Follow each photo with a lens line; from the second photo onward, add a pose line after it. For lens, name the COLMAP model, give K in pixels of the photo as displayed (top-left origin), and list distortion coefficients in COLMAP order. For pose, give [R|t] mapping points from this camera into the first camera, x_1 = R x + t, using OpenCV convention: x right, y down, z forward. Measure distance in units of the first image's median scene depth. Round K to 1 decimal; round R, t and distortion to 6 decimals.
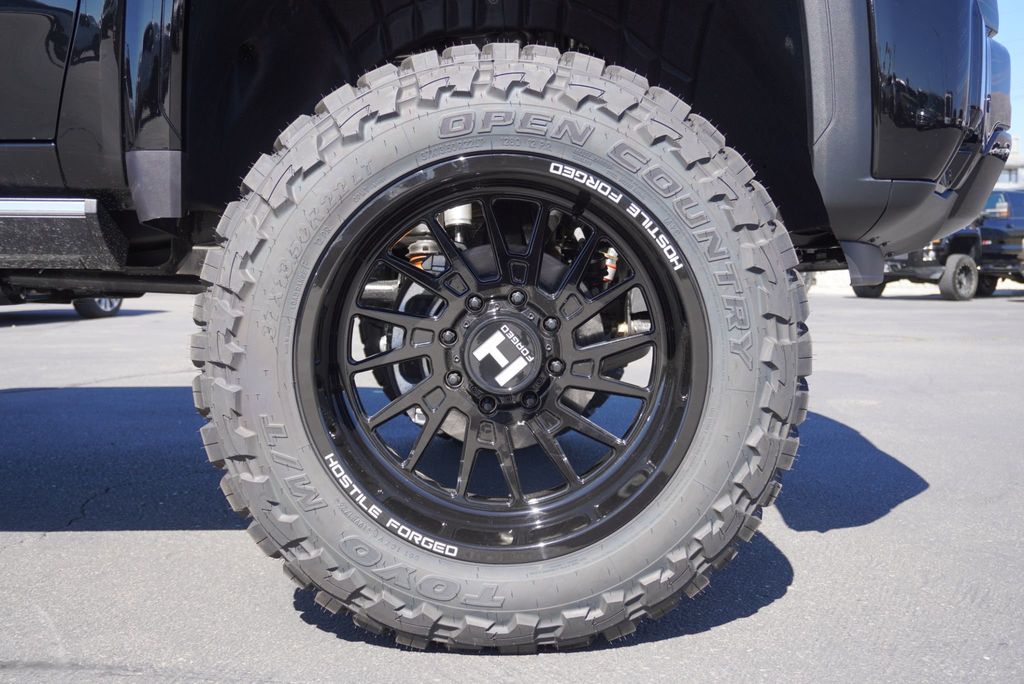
lens RADIAL K [[1026.7, 0, 512.0], [0, 1026.7, 342.0], [0, 0, 1]] dist [0.001849, 0.002354]
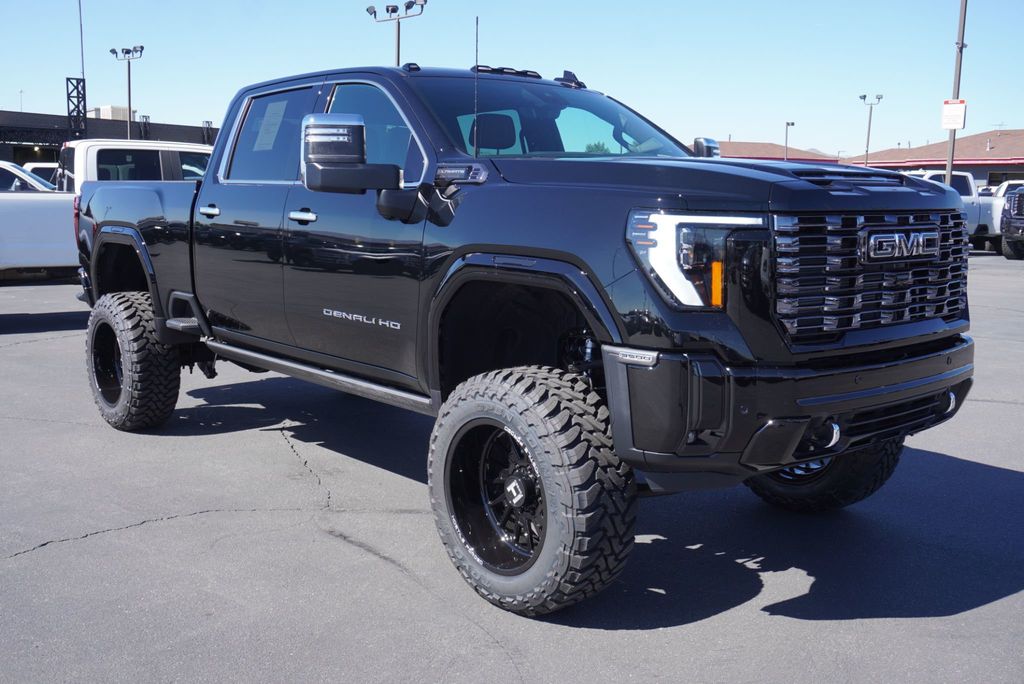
lens RADIAL K [[1026.7, 0, 512.0], [0, 1026.7, 342.0], [0, 0, 1]] dist [0.001849, 0.002354]
pose [[0.646851, 0.109478, -0.754717, 1.914398], [-0.044354, 0.993368, 0.106082, -0.640624], [0.761325, -0.035144, 0.647417, -0.620921]]
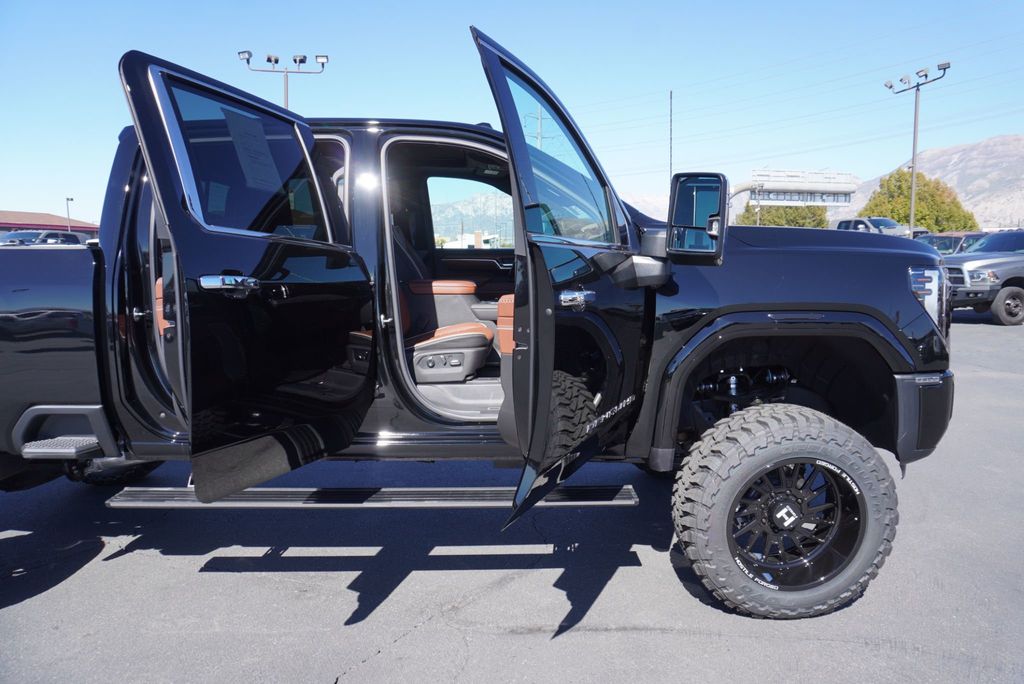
lens RADIAL K [[687.8, 0, 512.0], [0, 687.8, 342.0], [0, 0, 1]] dist [-0.021045, 0.005583]
pose [[0.999543, -0.018348, 0.024029, -0.848444], [0.016396, 0.996735, 0.079059, -0.662359], [-0.025402, -0.078629, 0.996580, -0.867329]]
